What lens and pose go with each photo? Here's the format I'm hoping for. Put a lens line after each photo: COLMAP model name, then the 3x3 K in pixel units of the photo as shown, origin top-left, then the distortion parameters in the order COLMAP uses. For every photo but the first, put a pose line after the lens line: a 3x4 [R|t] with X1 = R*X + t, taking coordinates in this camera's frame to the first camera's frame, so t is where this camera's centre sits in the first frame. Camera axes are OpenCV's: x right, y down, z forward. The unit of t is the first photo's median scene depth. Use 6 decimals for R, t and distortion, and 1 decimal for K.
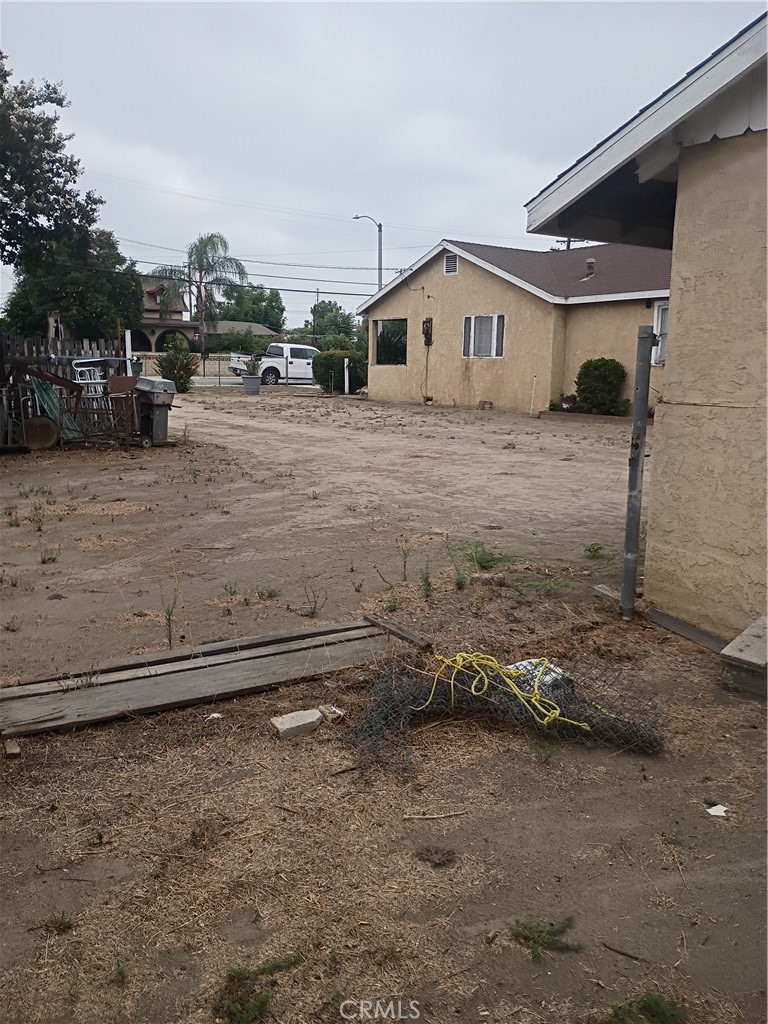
lens RADIAL K [[853.5, 0, 392.7], [0, 853.5, 515.3], [0, 0, 1]] dist [0.047820, -0.039413]
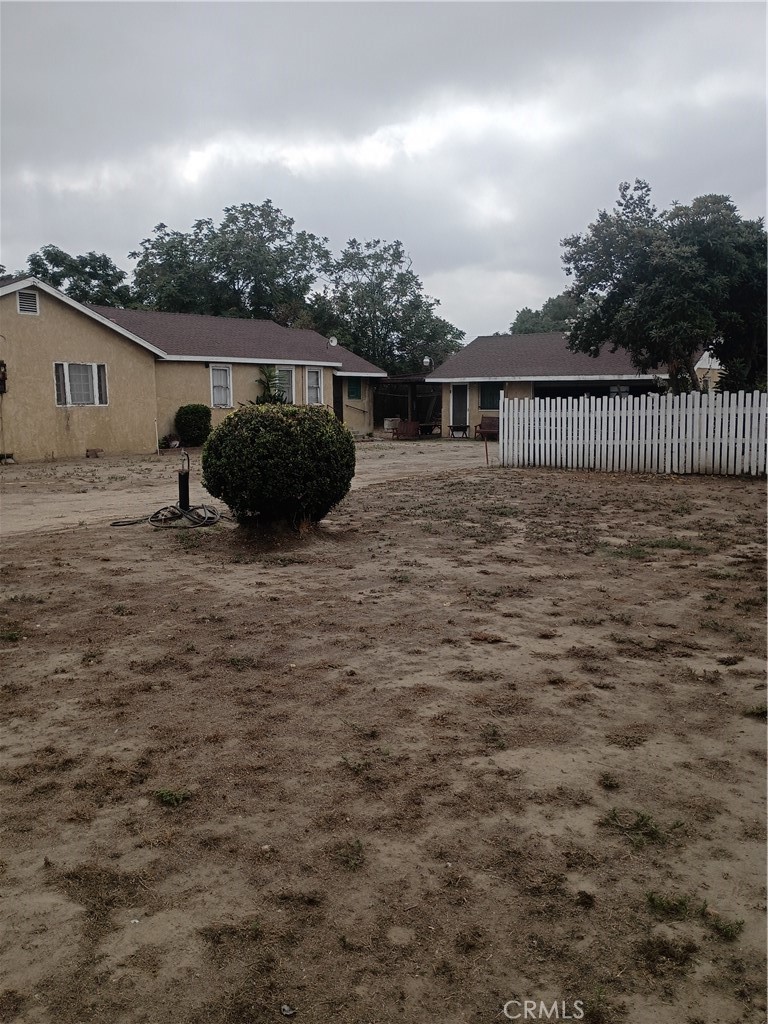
lens RADIAL K [[853.5, 0, 373.2], [0, 853.5, 511.7], [0, 0, 1]] dist [0.047820, -0.039413]
pose [[-0.321210, -0.142257, 0.936262, -1.015778], [0.170253, 0.963870, 0.204861, -0.229218], [-0.931578, 0.225205, -0.285385, 1.079425]]
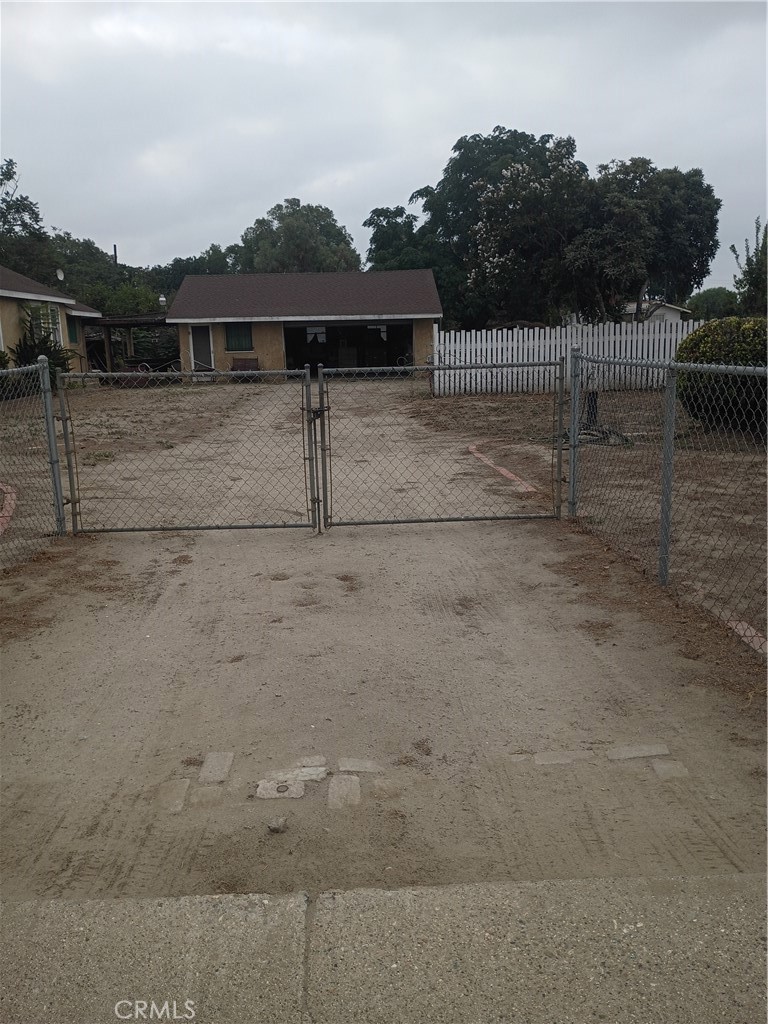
lens RADIAL K [[853.5, 0, 380.3], [0, 853.5, 510.4], [0, 0, 1]] dist [0.047820, -0.039413]
pose [[-0.825425, -0.107877, 0.554109, -0.699232], [0.112021, 0.930750, 0.348074, -0.288854], [-0.553286, 0.349381, -0.756180, 1.487556]]
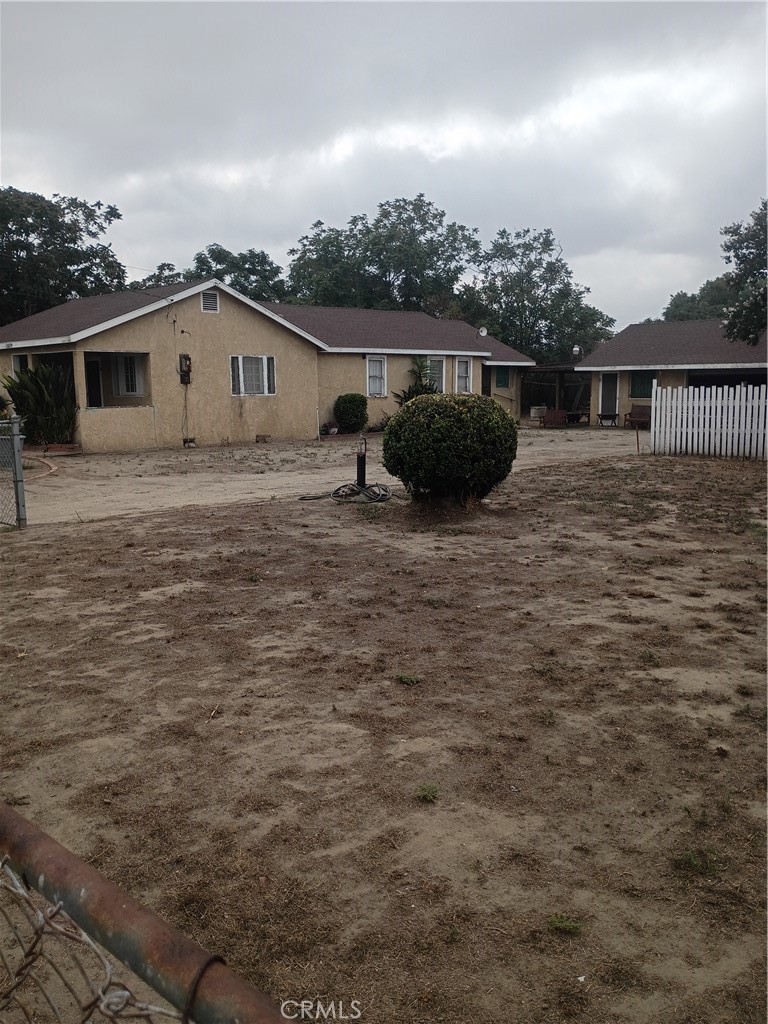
lens RADIAL K [[853.5, 0, 369.2], [0, 853.5, 511.4], [0, 0, 1]] dist [0.047820, -0.039413]
pose [[-0.159558, -0.159562, 0.974208, -1.065741], [0.181985, 0.965183, 0.187890, -0.236483], [-0.970269, 0.207271, -0.124965, 1.107737]]
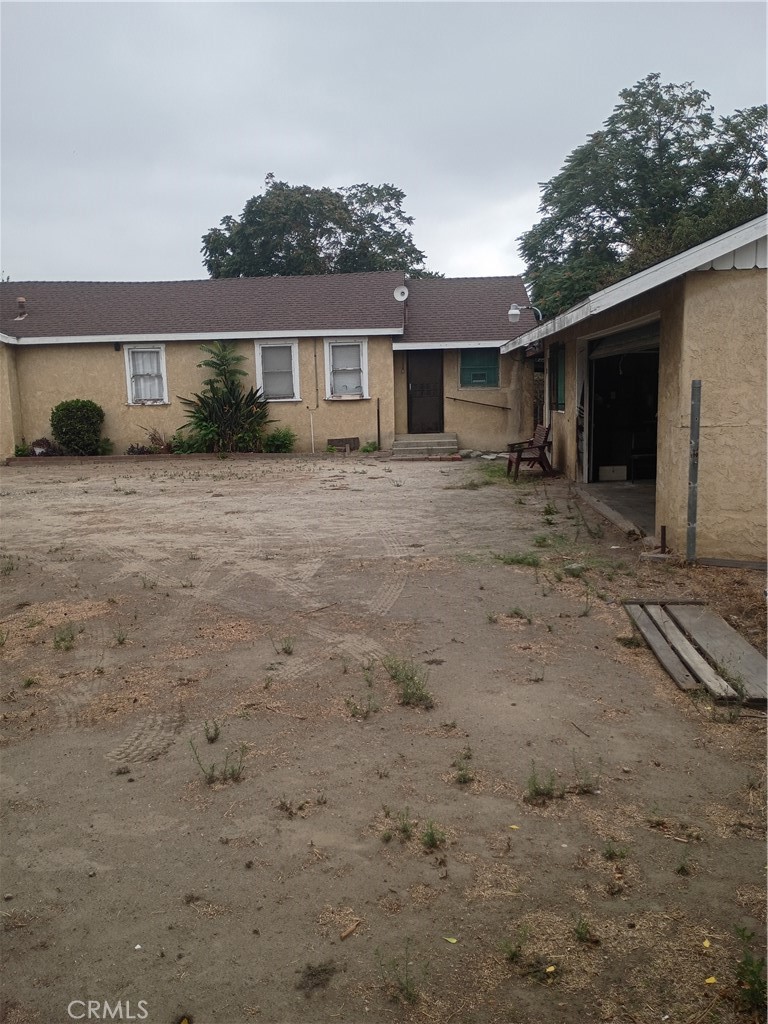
lens RADIAL K [[853.5, 0, 382.4], [0, 853.5, 515.8], [0, 0, 1]] dist [0.047820, -0.039413]
pose [[0.623430, -0.145513, 0.768219, -0.298720], [0.173073, 0.983839, 0.045901, -0.032626], [-0.762483, 0.104342, 0.638539, 0.100389]]
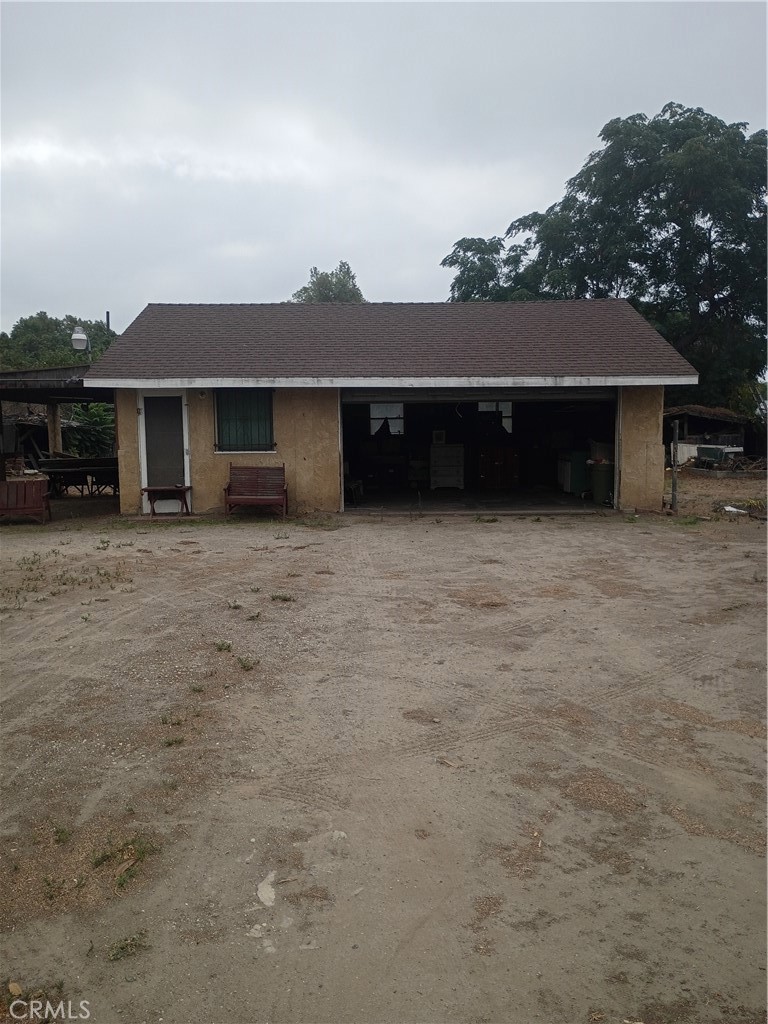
lens RADIAL K [[853.5, 0, 383.5], [0, 853.5, 511.9], [0, 0, 1]] dist [0.047820, -0.039413]
pose [[-0.816030, -0.065201, 0.574320, -0.147537], [0.098697, 0.963307, 0.249596, -0.172671], [-0.569521, 0.260361, -0.779653, 0.903163]]
